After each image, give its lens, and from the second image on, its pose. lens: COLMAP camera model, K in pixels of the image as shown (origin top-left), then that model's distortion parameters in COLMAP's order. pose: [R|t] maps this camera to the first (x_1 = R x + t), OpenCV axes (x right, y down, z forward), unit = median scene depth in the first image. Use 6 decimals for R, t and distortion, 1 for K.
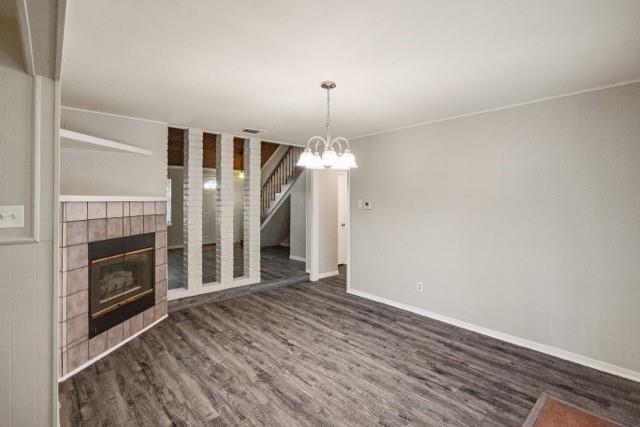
lens RADIAL K [[301.9, 0, 318.6], [0, 301.9, 203.9], [0, 0, 1]] dist [-0.003086, 0.000621]
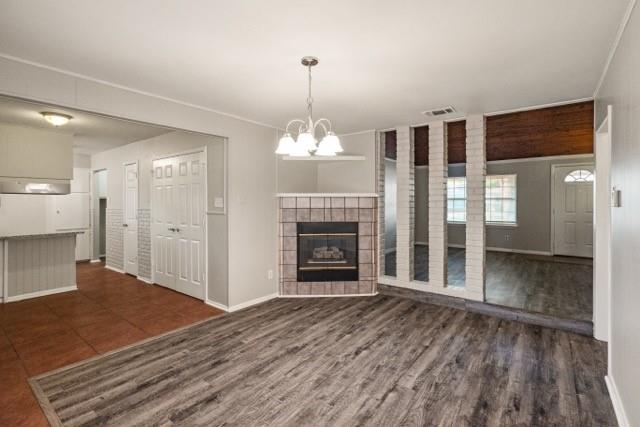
lens RADIAL K [[301.9, 0, 318.6], [0, 301.9, 203.9], [0, 0, 1]] dist [-0.003086, 0.000621]
pose [[0.187397, 0.001716, -0.982283, 0.771627], [-0.009178, 0.999958, -0.000004, 0.025416], [0.982241, 0.009016, 0.187405, 0.721216]]
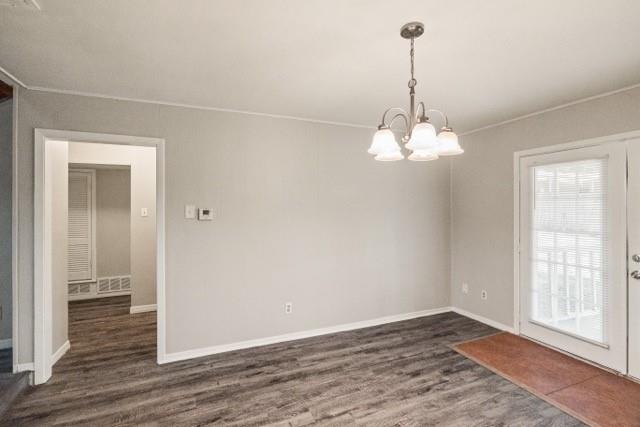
lens RADIAL K [[301.9, 0, 318.6], [0, 301.9, 203.9], [0, 0, 1]] dist [-0.003086, 0.000621]
pose [[0.328099, 0.003368, 0.944637, -0.567803], [0.012950, 0.999884, -0.008063, -0.012492], [-0.944555, 0.014878, 0.328017, 0.820044]]
